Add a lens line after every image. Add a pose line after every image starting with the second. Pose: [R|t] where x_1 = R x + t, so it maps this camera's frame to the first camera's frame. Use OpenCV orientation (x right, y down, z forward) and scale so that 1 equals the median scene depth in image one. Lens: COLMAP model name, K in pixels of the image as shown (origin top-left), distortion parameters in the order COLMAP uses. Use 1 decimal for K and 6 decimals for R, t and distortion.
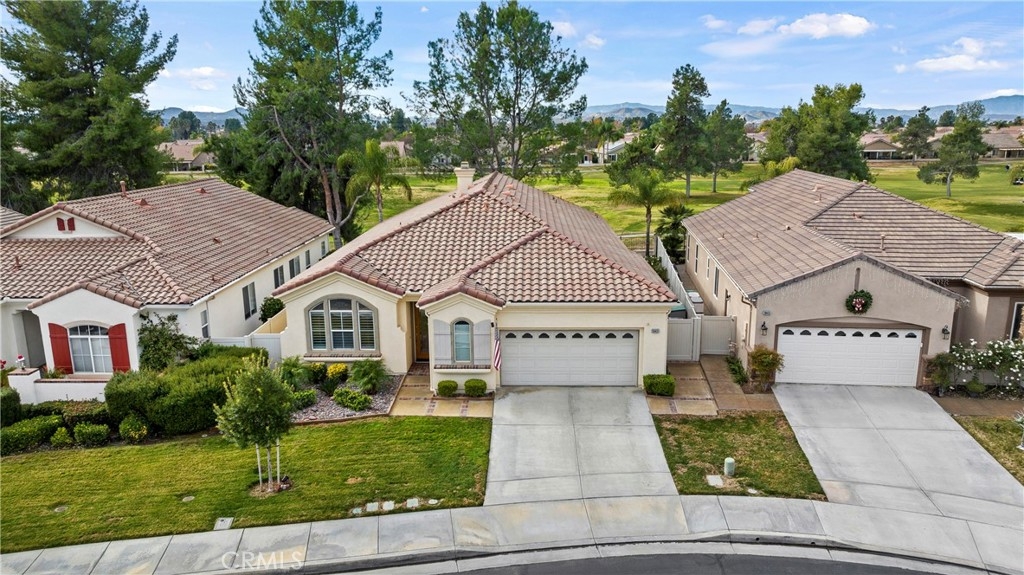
lens RADIAL K [[721.1, 0, 512.7], [0, 721.1, 287.5], [0, 0, 1]] dist [-0.017925, 0.001823]
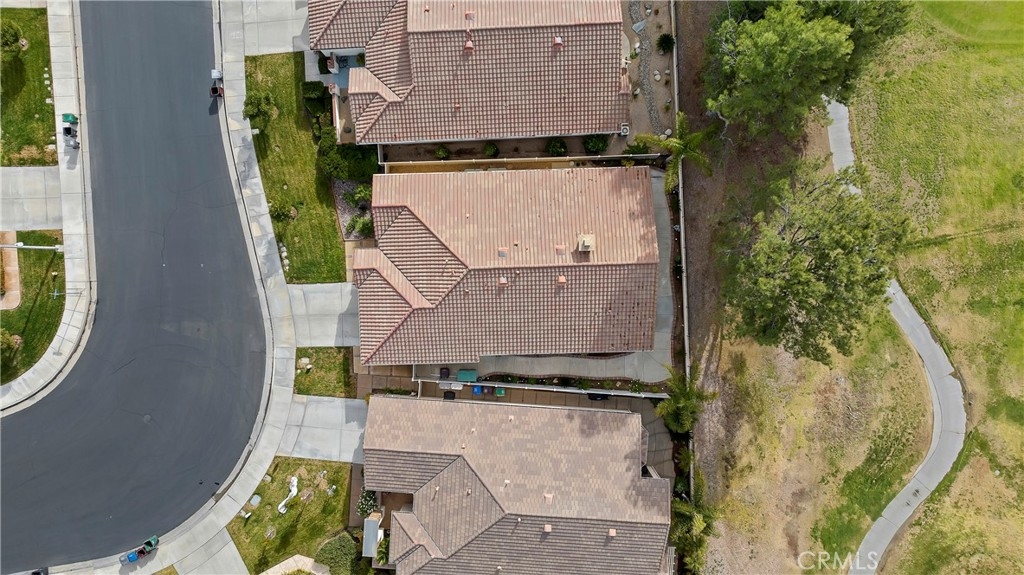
lens RADIAL K [[721.1, 0, 510.2], [0, 721.1, 283.7], [0, 0, 1]] dist [-0.017925, 0.001823]
pose [[0.053266, 0.997745, 0.040829, -0.092788], [-0.205526, -0.029057, 0.978220, -2.298767], [0.977201, -0.060497, 0.203514, 1.015434]]
